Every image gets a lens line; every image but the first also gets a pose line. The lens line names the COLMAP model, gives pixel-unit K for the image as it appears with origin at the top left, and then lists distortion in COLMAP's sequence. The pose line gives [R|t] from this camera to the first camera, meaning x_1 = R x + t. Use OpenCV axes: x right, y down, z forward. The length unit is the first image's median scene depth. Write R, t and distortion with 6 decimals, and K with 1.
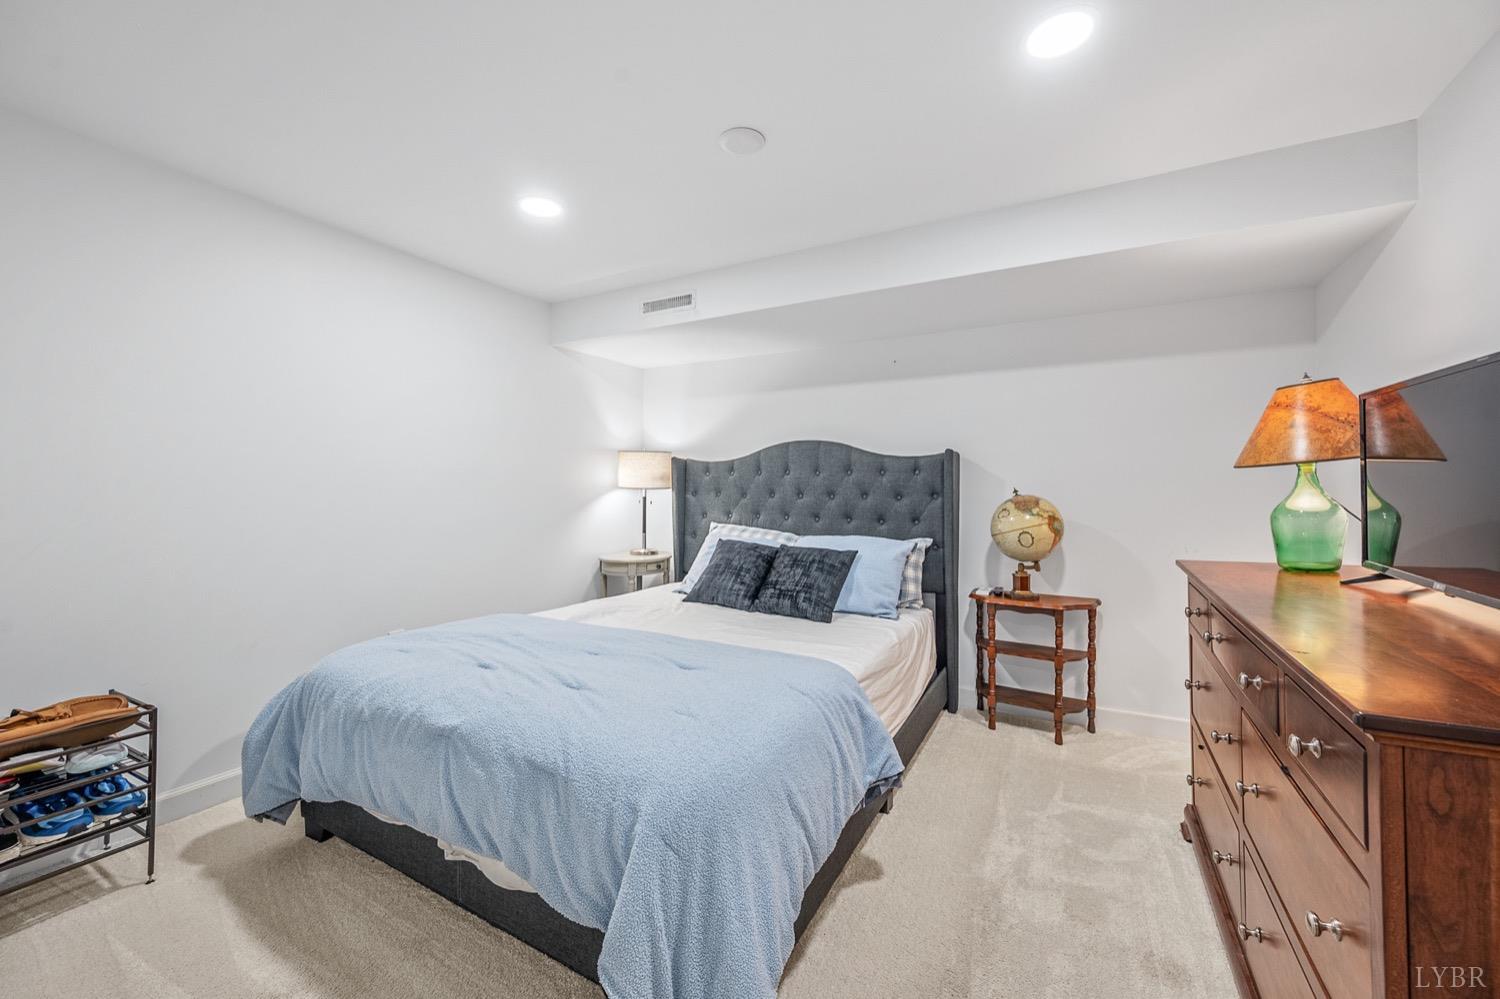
lens RADIAL K [[589.4, 0, 752.7], [0, 589.4, 495.2], [0, 0, 1]] dist [0.001449, 0.000405]
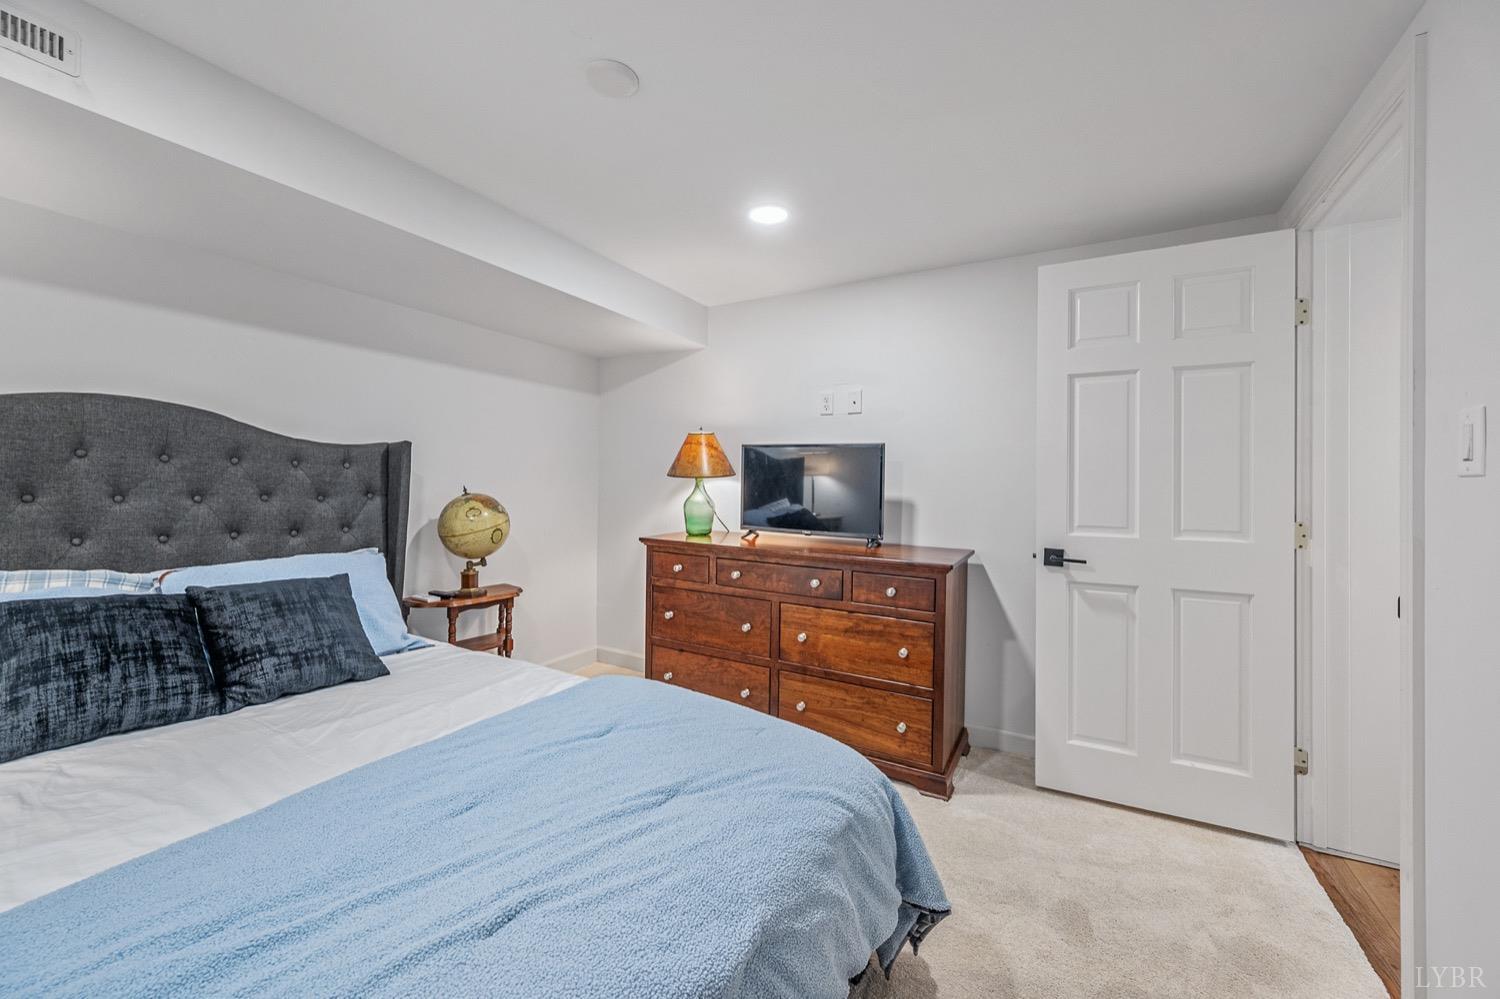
lens RADIAL K [[589.4, 0, 750.9], [0, 589.4, 485.6], [0, 0, 1]] dist [0.001449, 0.000405]
pose [[0.009118, 0.002023, 0.999956, -0.541802], [-0.001468, 0.999997, -0.002009, -0.011837], [-0.999957, -0.001450, 0.009121, 0.508637]]
